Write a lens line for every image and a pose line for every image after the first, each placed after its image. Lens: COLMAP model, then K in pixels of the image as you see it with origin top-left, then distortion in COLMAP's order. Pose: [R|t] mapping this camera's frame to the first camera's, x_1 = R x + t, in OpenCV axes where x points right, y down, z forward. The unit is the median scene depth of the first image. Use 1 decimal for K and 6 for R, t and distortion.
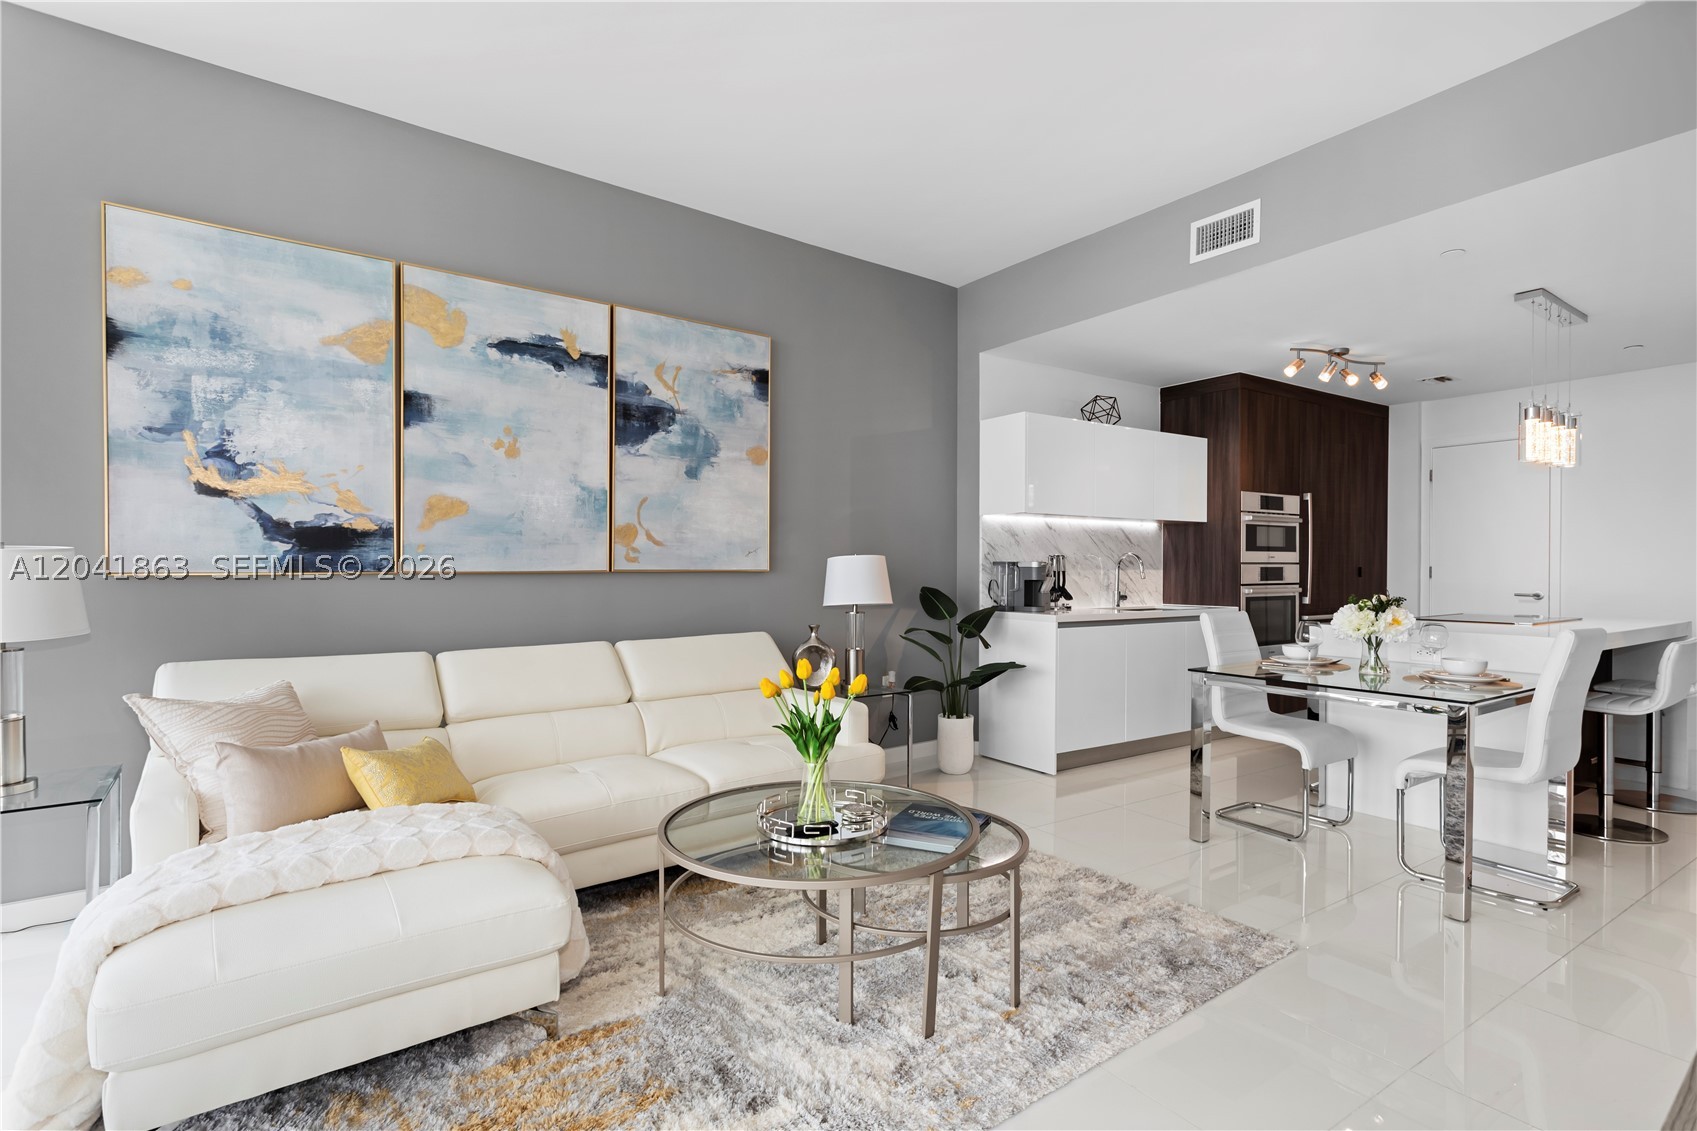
lens RADIAL K [[838.7, 0, 847.0], [0, 838.7, 585.2], [0, 0, 1]] dist [-0.005809, 0.000281]
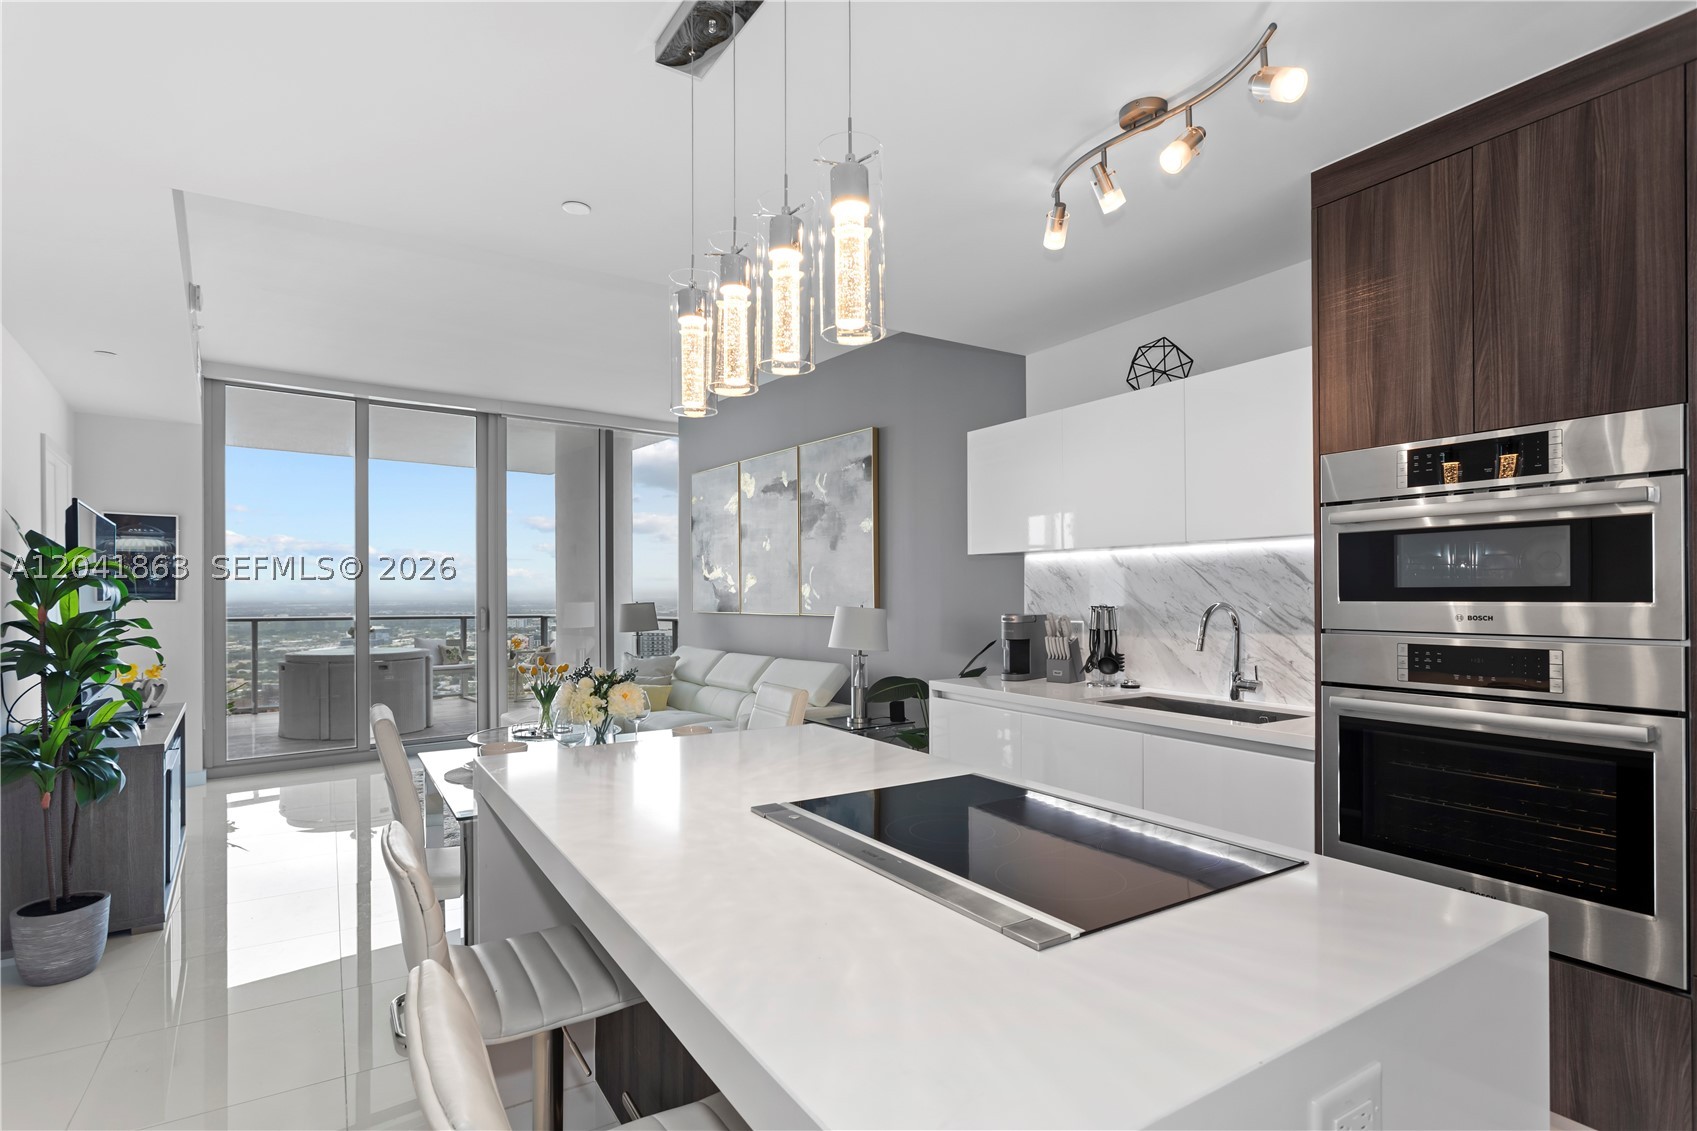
lens RADIAL K [[842.2, 0, 846.9], [0, 842.2, 581.5], [0, 0, 1]] dist [0.000899, 0.000755]
pose [[-0.030765, -0.014402, -0.999423, 1.192314], [-0.017754, 0.999746, -0.013860, -0.053959], [0.999369, 0.017317, -0.031013, 1.043462]]
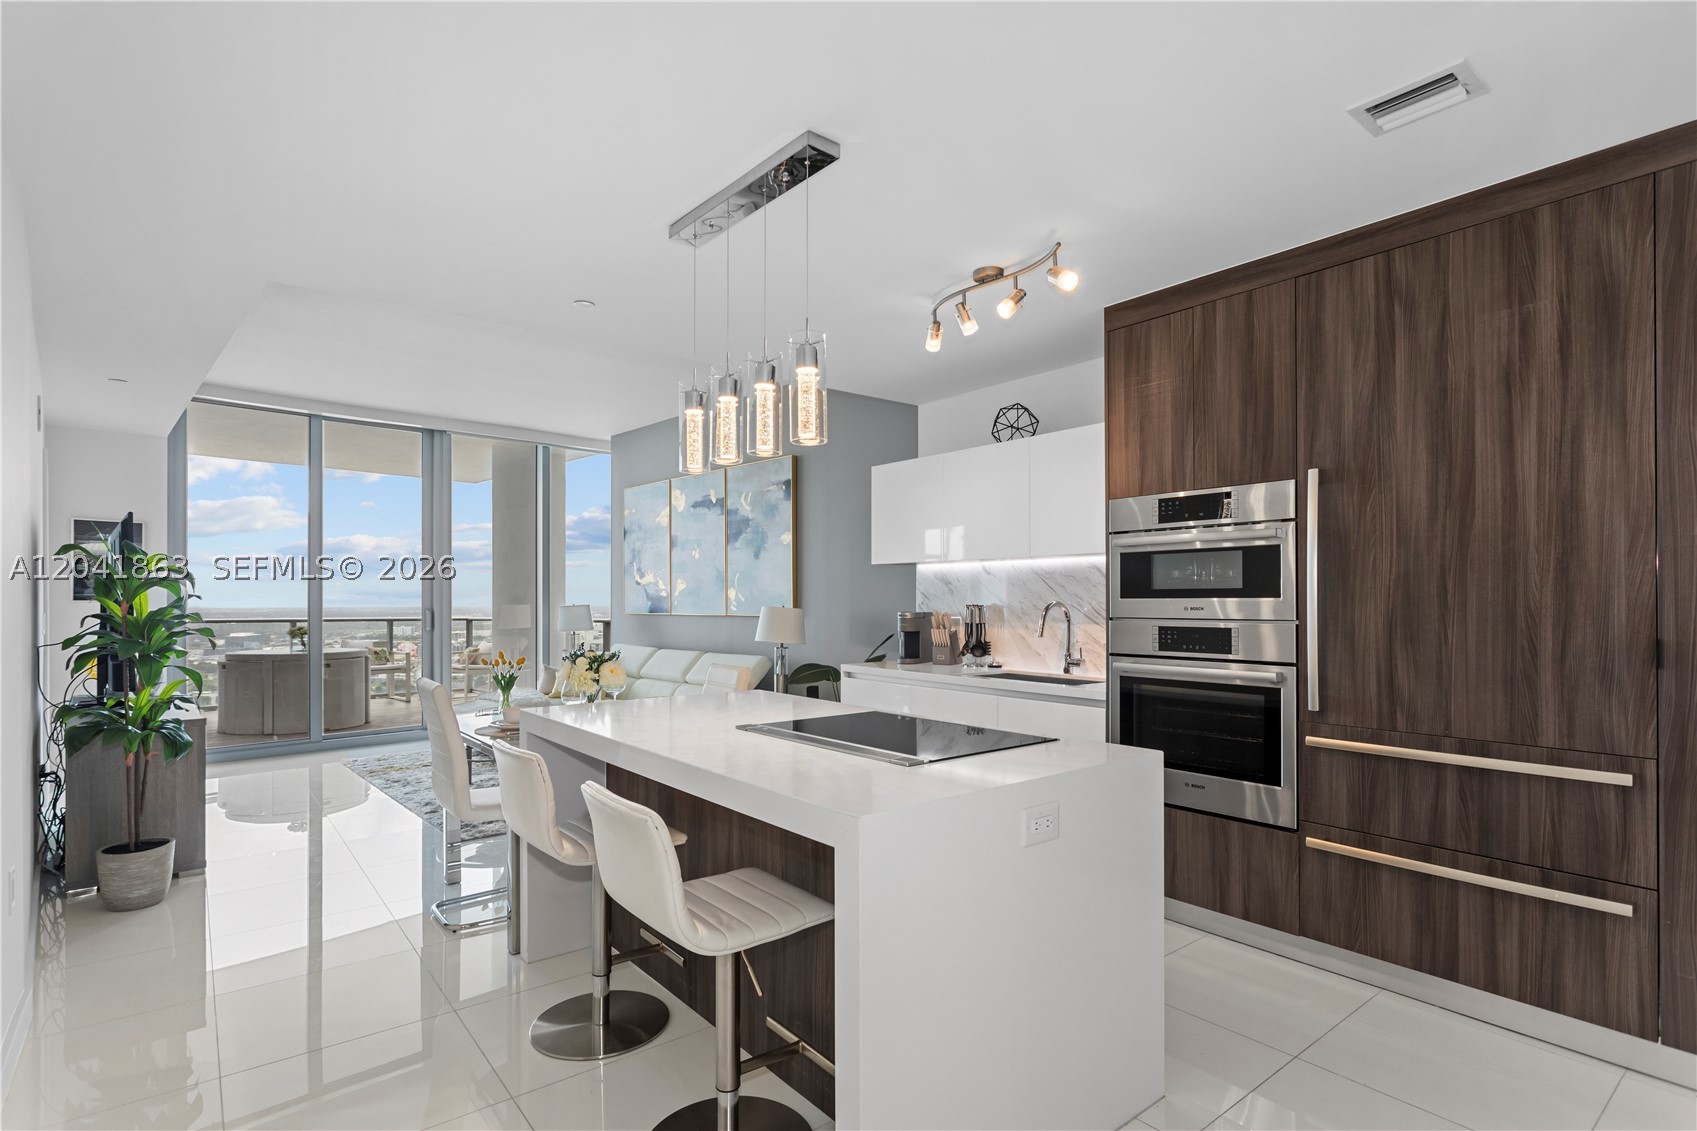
lens RADIAL K [[838.7, 0, 847.0], [0, 838.7, 585.2], [0, 0, 1]] dist [-0.005809, 0.000281]
pose [[0.083556, -0.017823, -0.996344, 1.417724], [-0.019575, 0.999618, -0.019524, -0.046513], [0.996311, 0.021135, 0.083175, 1.016928]]
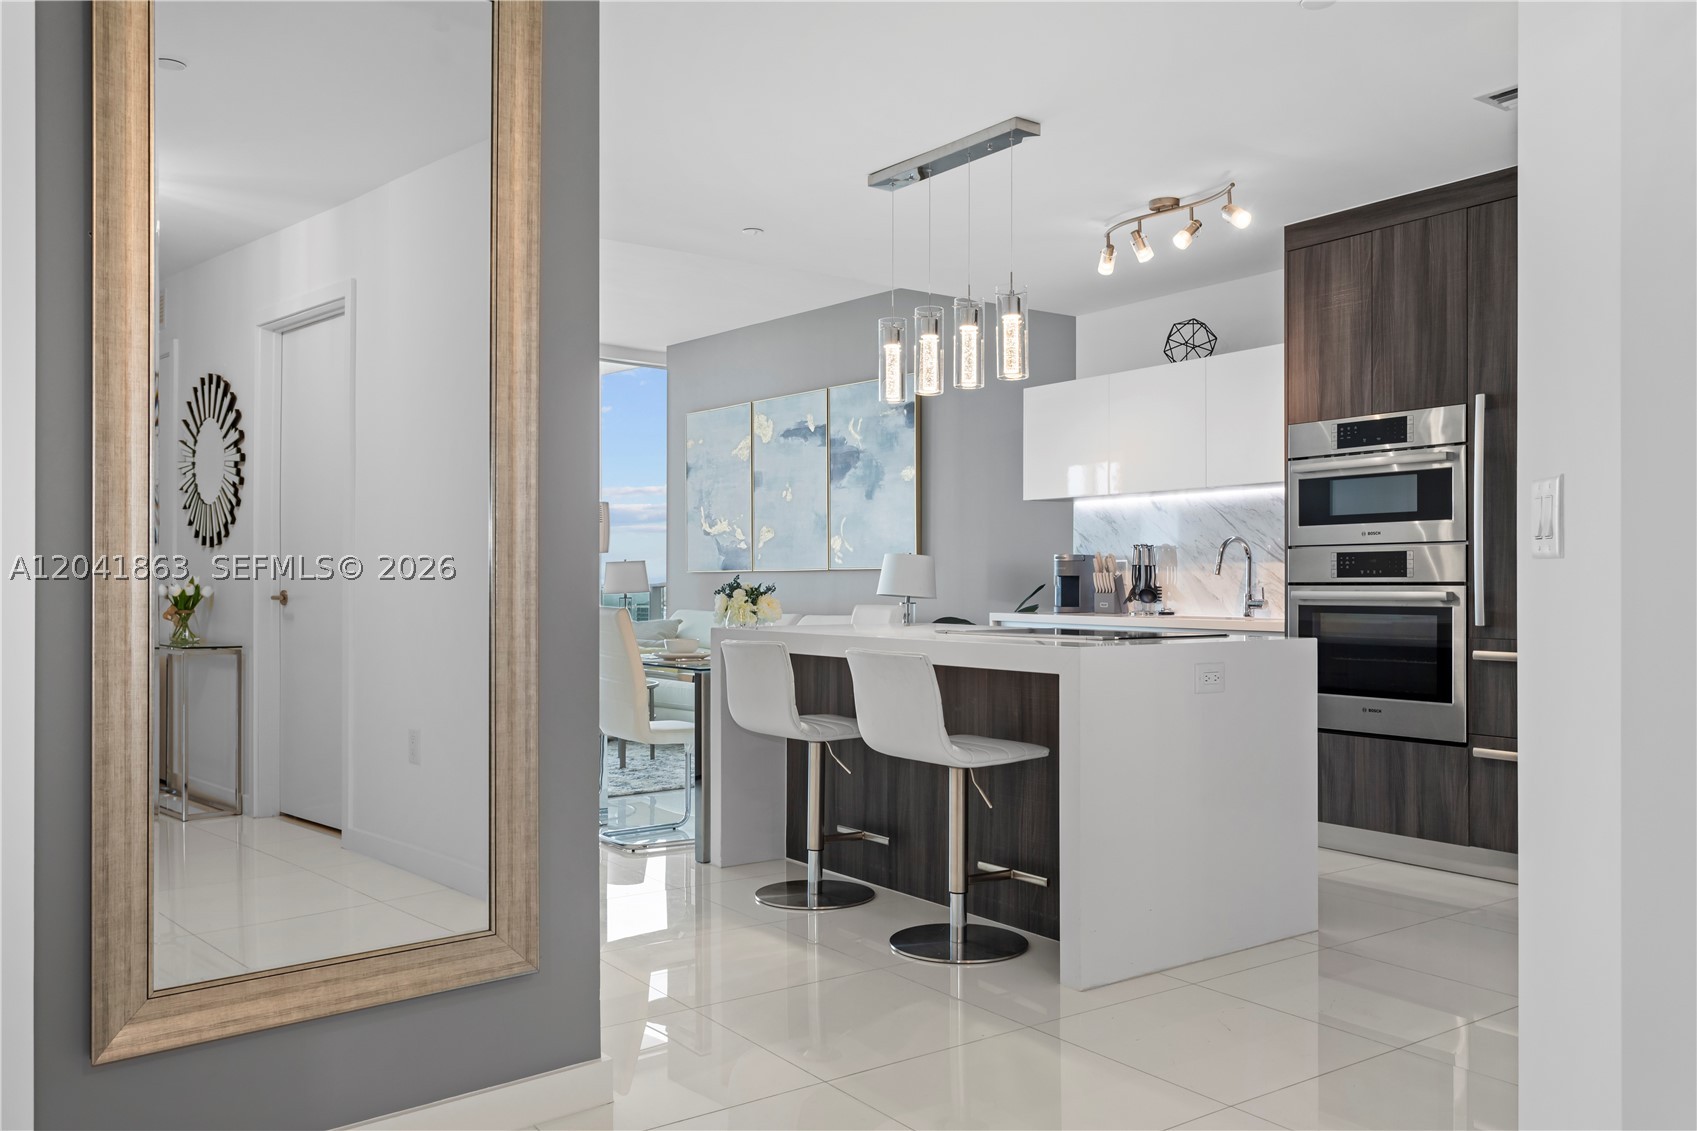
lens RADIAL K [[1322.1, 0, 848.5], [0, 1322.1, 565.5], [0, 0, 1]] dist [0.015710, -0.000624]
pose [[0.029466, -0.014925, -0.999454, 1.865785], [-0.021903, 0.999639, -0.015573, 0.010929], [0.999326, 0.022350, 0.029129, 0.887981]]
